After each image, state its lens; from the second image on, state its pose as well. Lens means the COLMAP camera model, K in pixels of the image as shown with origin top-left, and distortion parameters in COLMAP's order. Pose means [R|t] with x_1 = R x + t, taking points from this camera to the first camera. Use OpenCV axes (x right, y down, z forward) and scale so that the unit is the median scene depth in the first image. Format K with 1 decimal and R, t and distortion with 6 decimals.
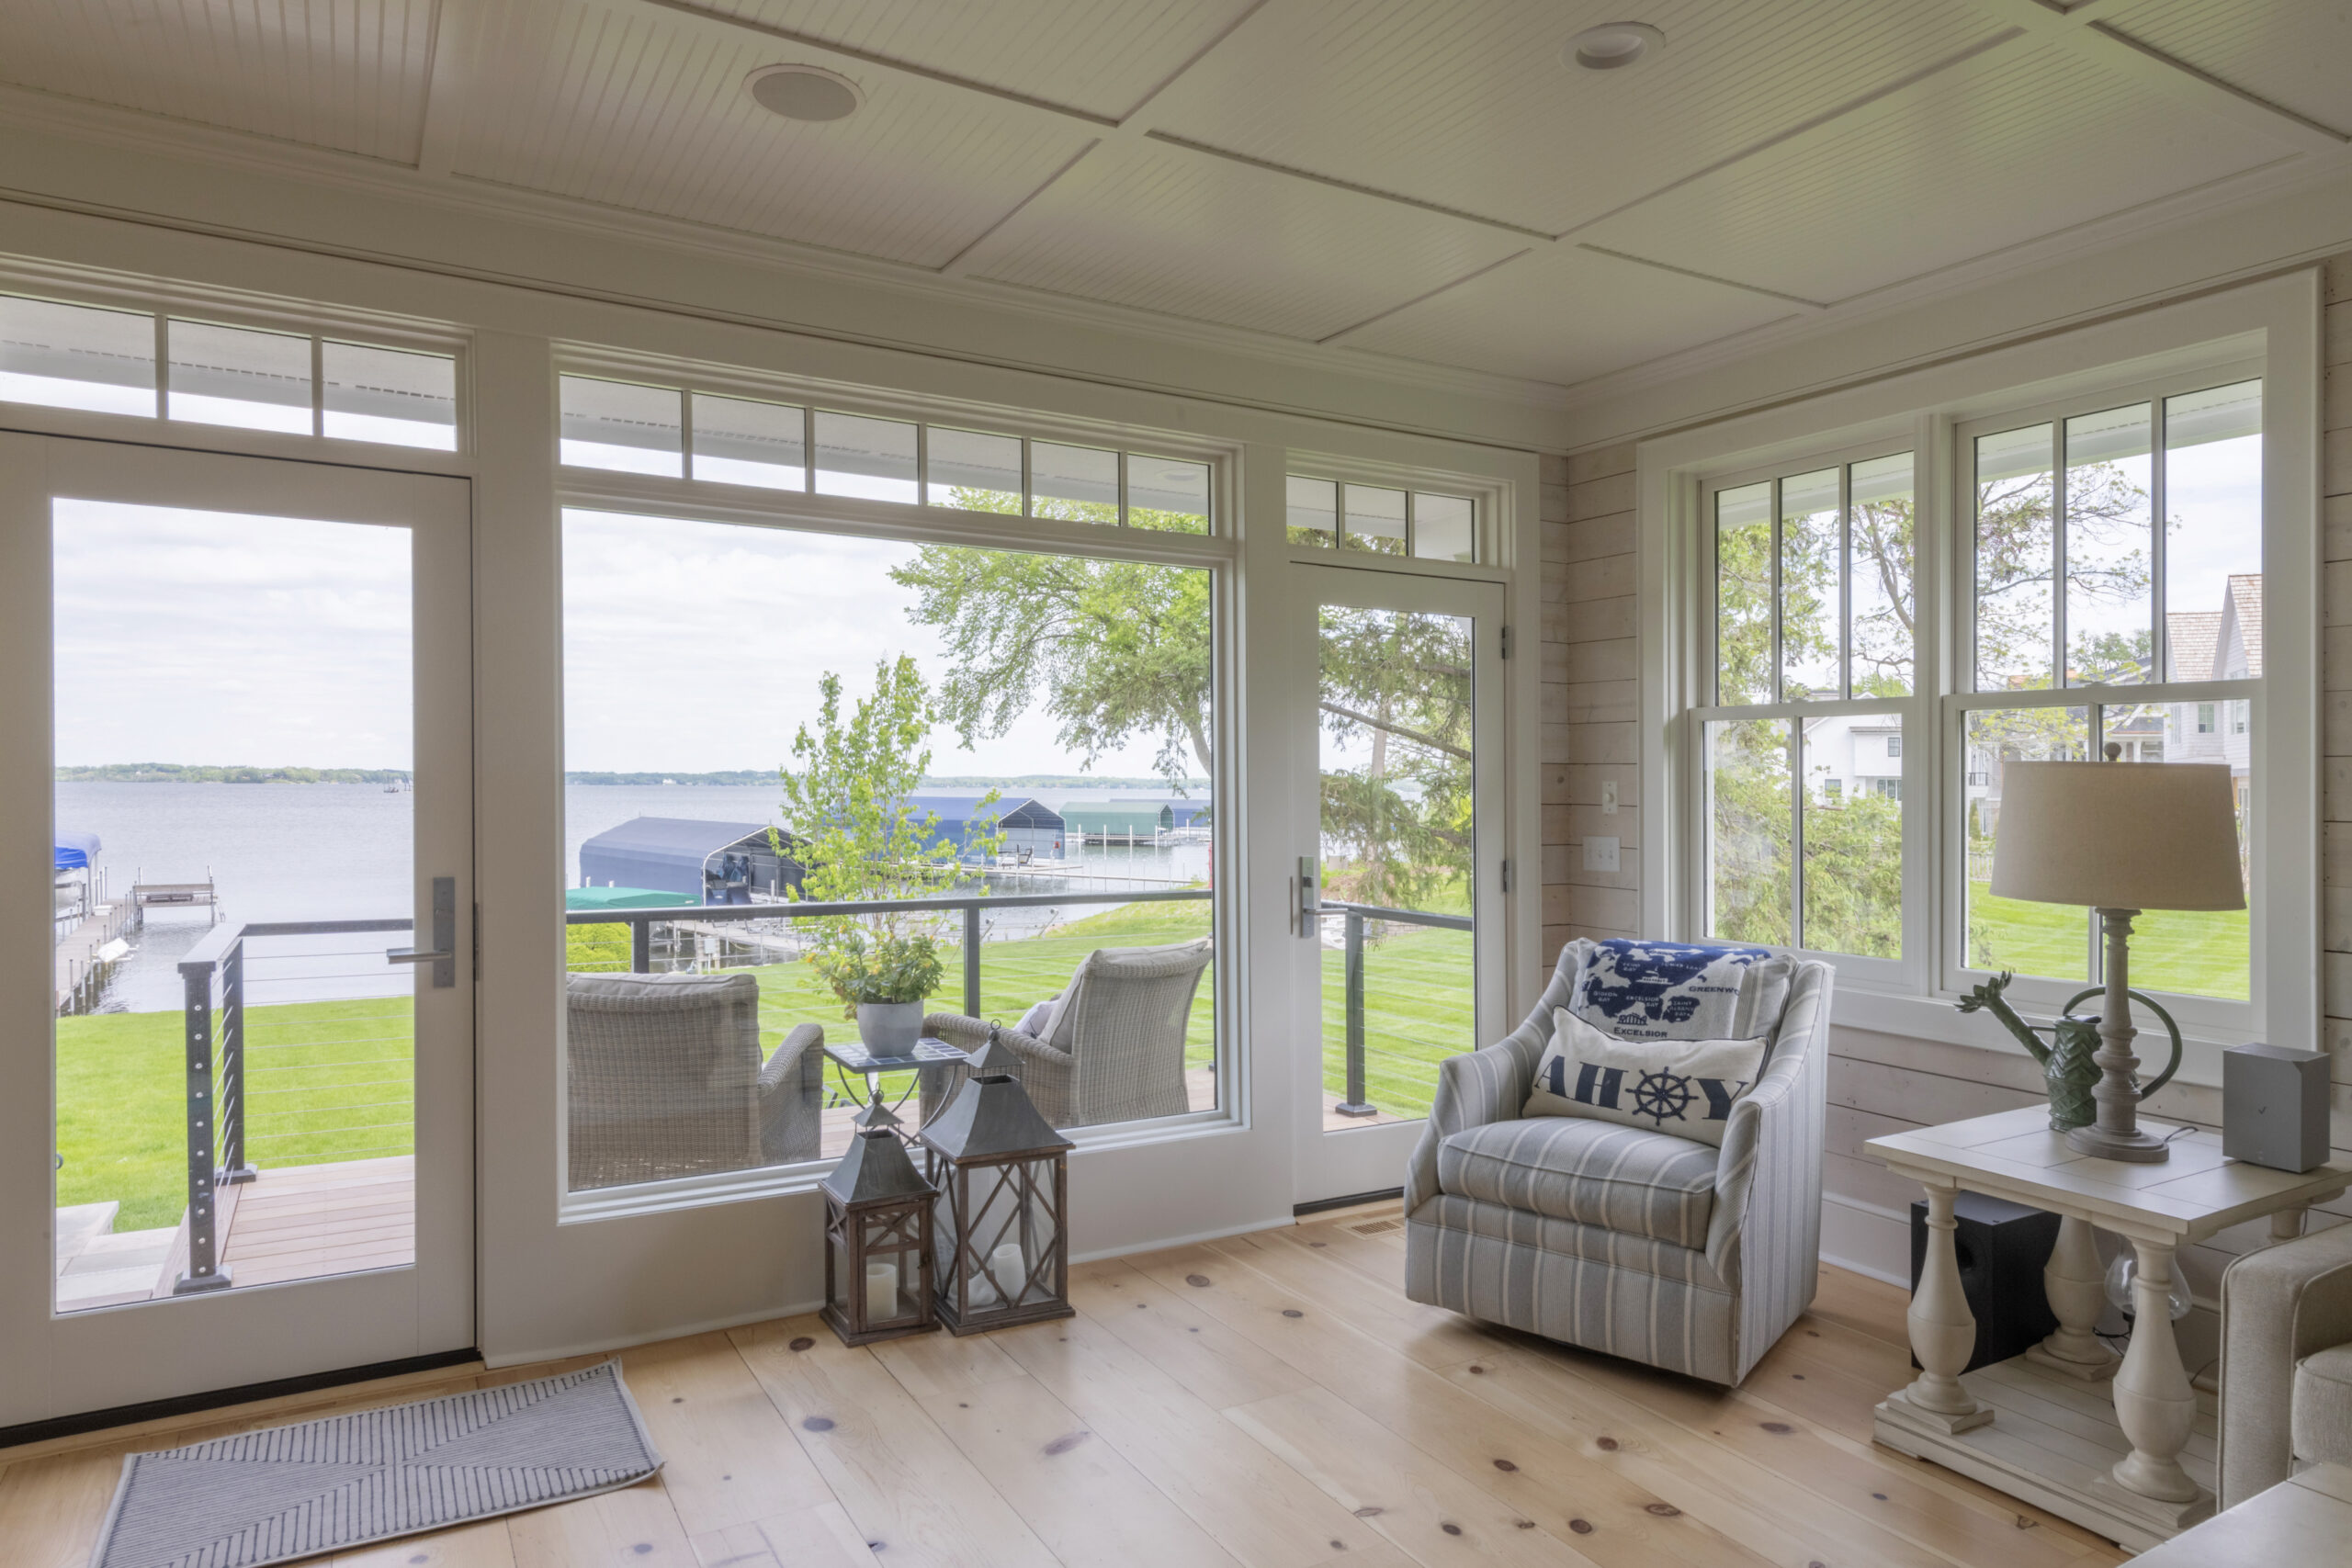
lens RADIAL K [[1412.9, 0, 1176.0], [0, 1412.9, 784.0], [0, 0, 1]] dist [0.000154, -0.001681]
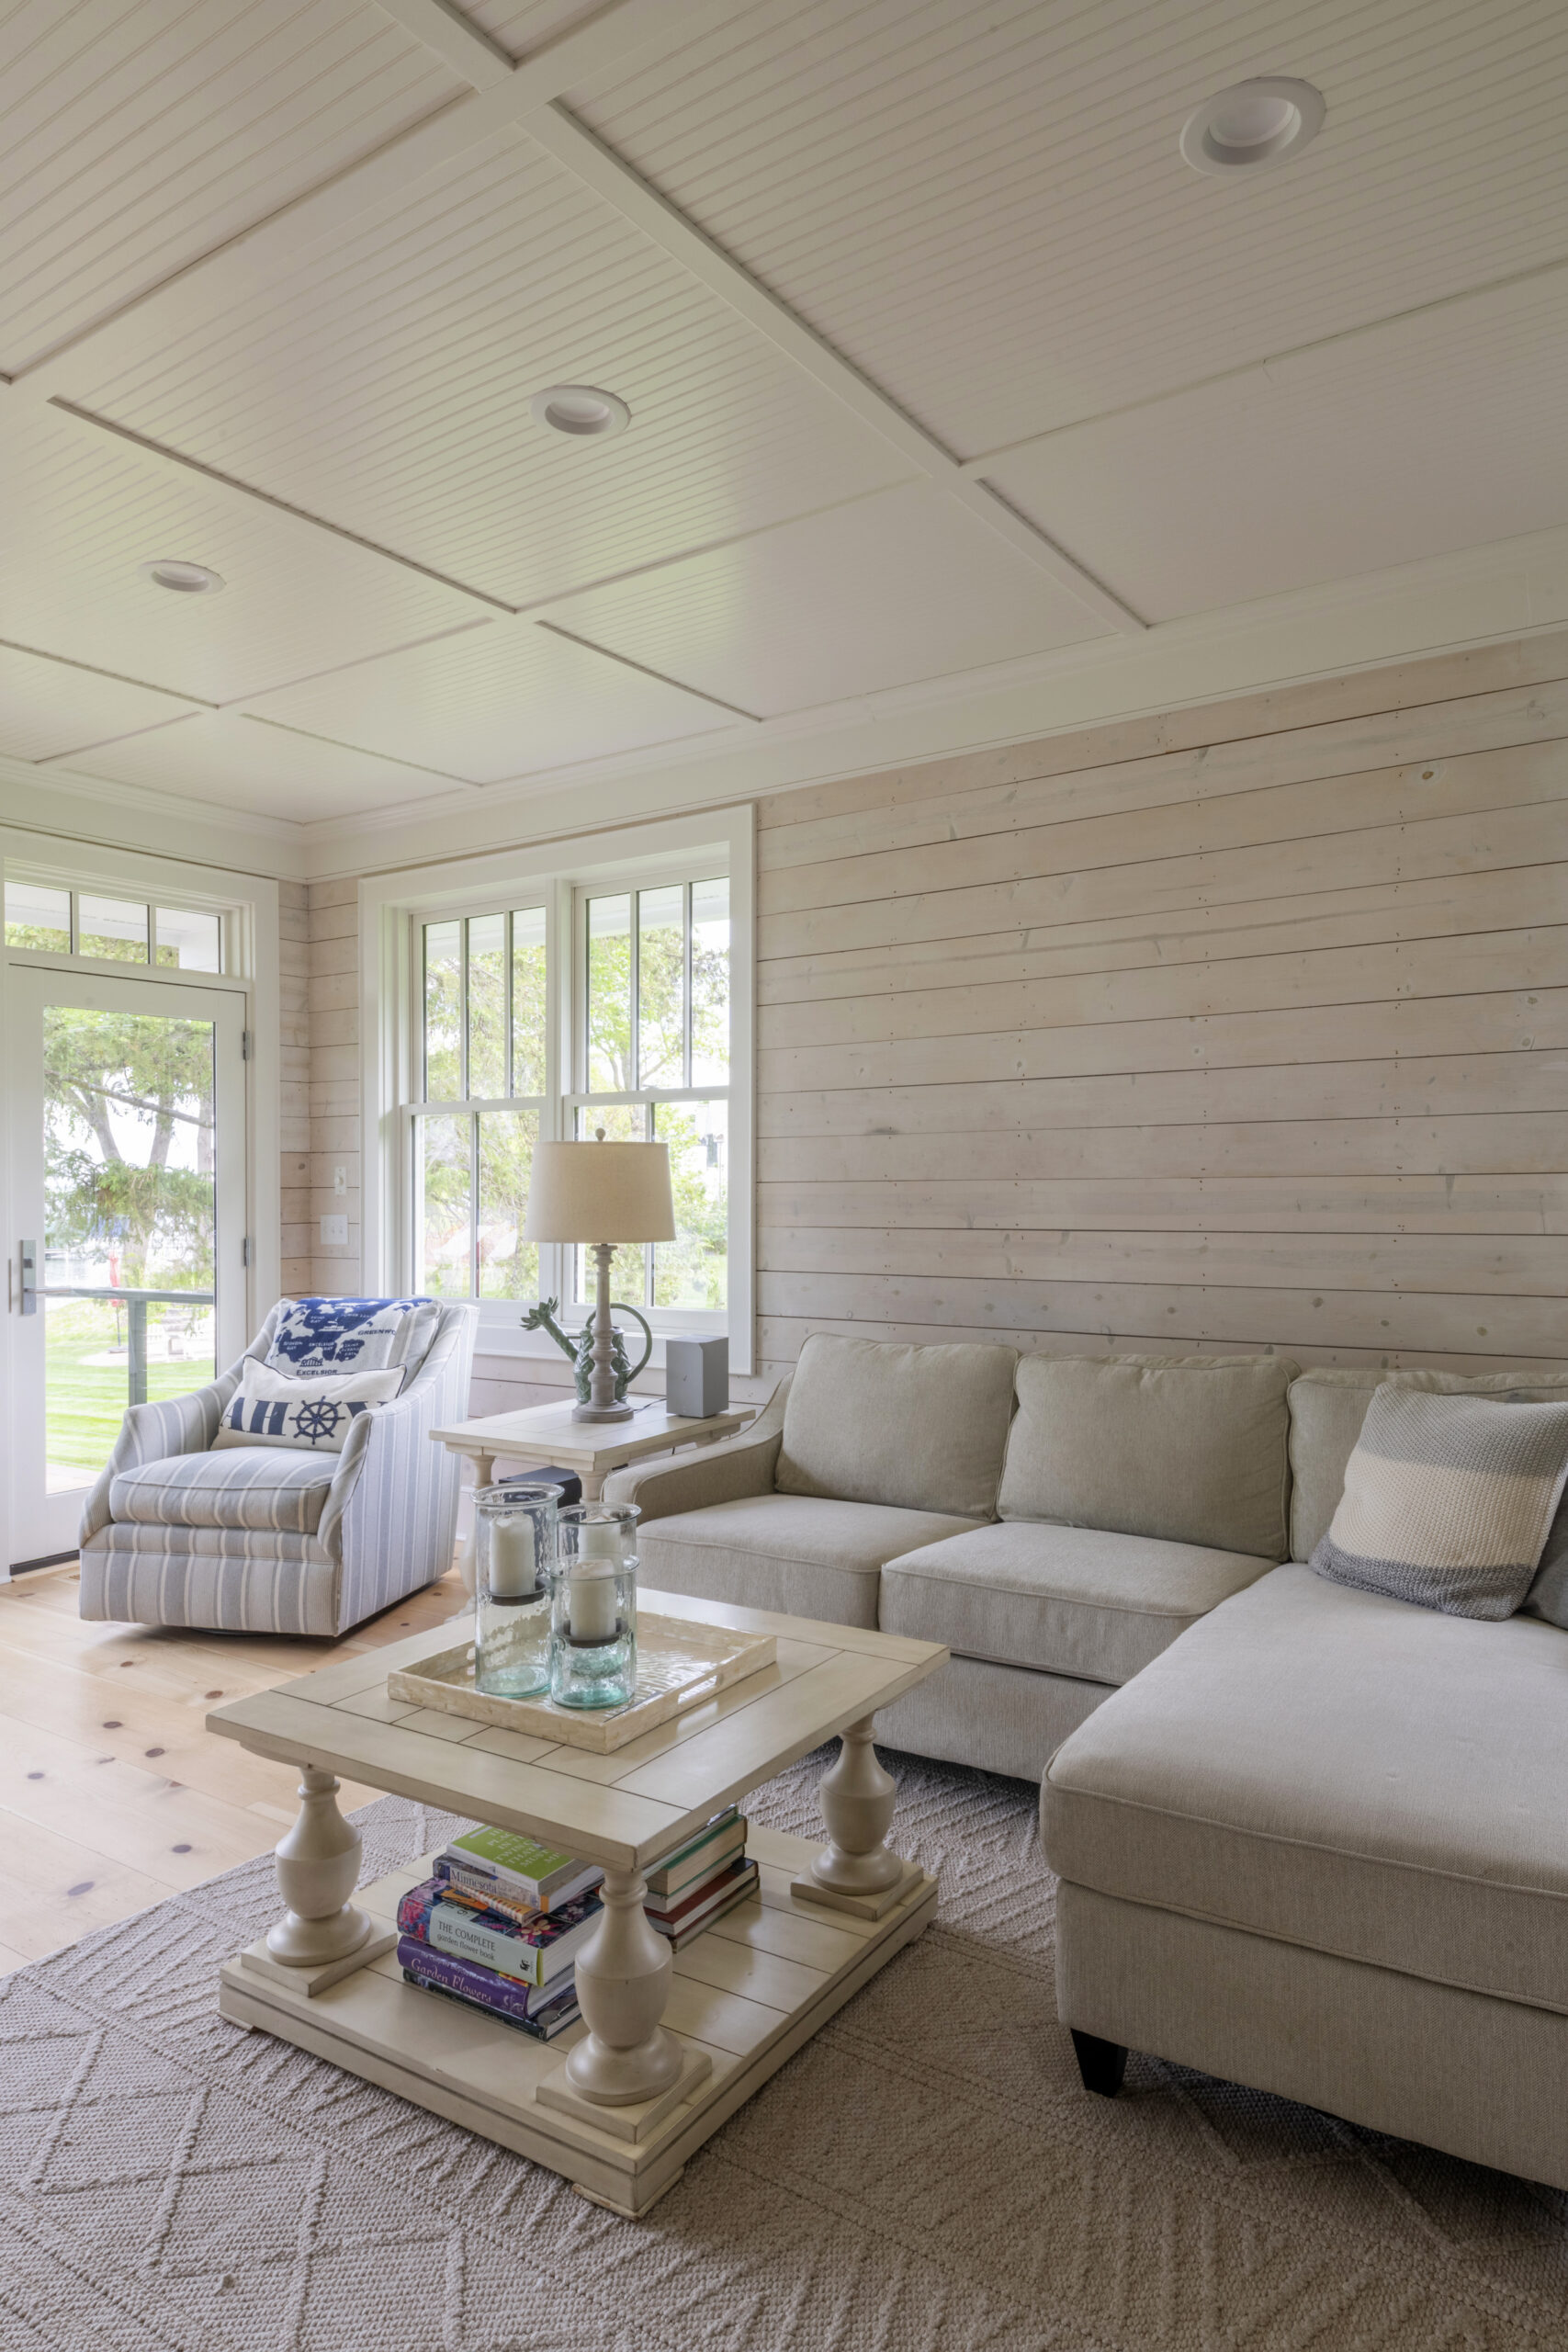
lens RADIAL K [[1378.2, 0, 791.1], [0, 1378.2, 1160.7], [0, 0, 1]] dist [0.002552, -0.001162]
pose [[0.890148, -0.011167, 0.455534, 0.161685], [0.018736, 0.999751, -0.012104, 0.018360], [-0.455286, 0.019309, 0.890136, -0.240845]]
